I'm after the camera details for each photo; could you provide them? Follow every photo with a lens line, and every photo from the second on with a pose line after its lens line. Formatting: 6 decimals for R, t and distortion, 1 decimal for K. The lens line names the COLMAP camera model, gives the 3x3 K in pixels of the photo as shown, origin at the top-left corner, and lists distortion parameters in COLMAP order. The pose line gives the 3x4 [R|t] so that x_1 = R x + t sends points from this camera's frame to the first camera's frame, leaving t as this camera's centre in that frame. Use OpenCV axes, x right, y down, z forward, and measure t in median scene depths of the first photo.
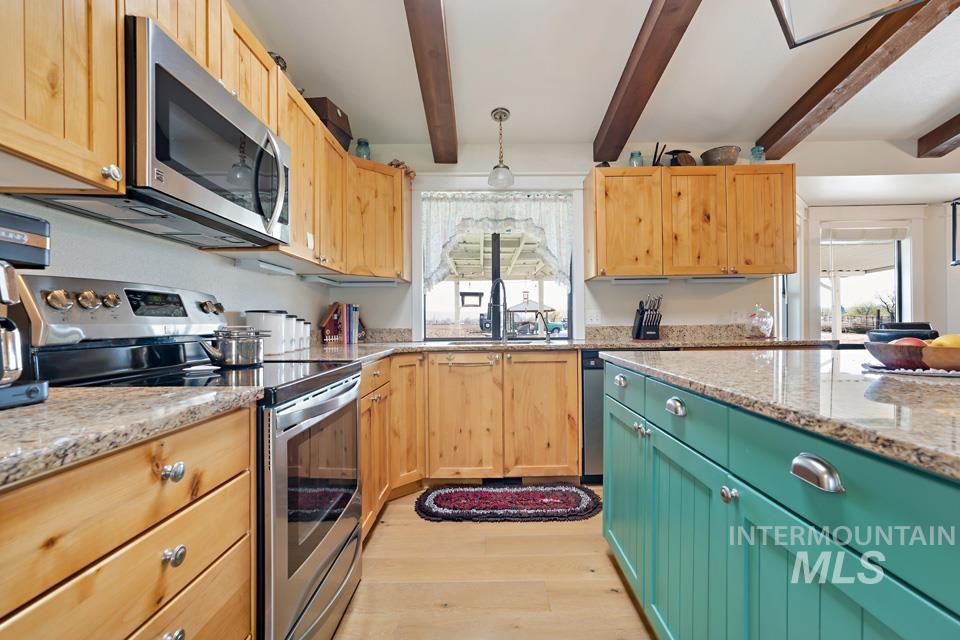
lens RADIAL K [[434.2, 0, 481.4], [0, 434.2, 322.1], [0, 0, 1]] dist [-0.016875, 0.009246]
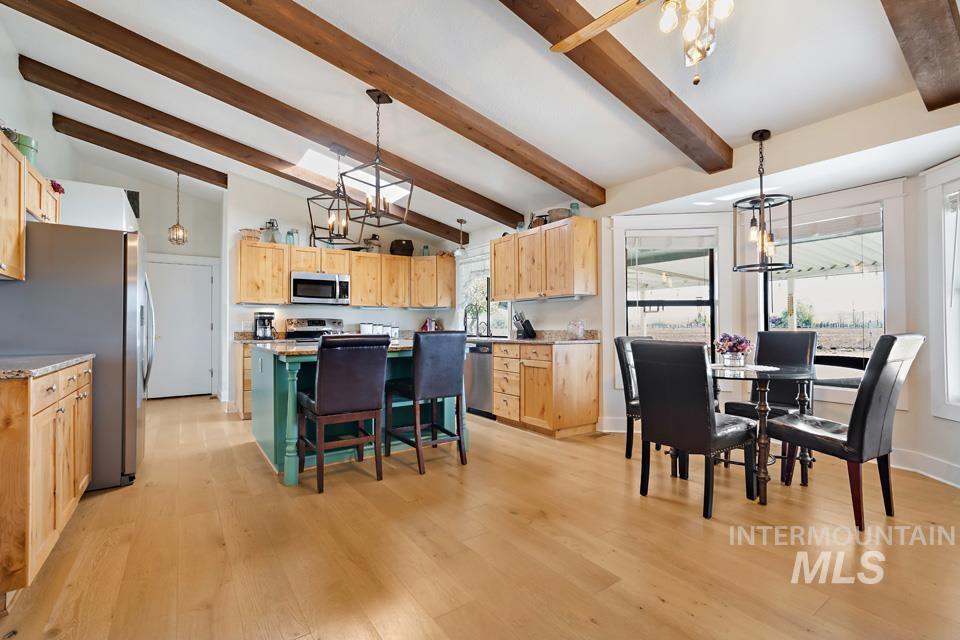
lens RADIAL K [[434.2, 0, 492.1], [0, 434.2, 320.1], [0, 0, 1]] dist [-0.016875, 0.009246]
pose [[0.593142, -0.005433, -0.805080, 1.710314], [0.001378, 0.999983, -0.005734, -0.019987], [0.805097, 0.002292, 0.593139, -0.058592]]
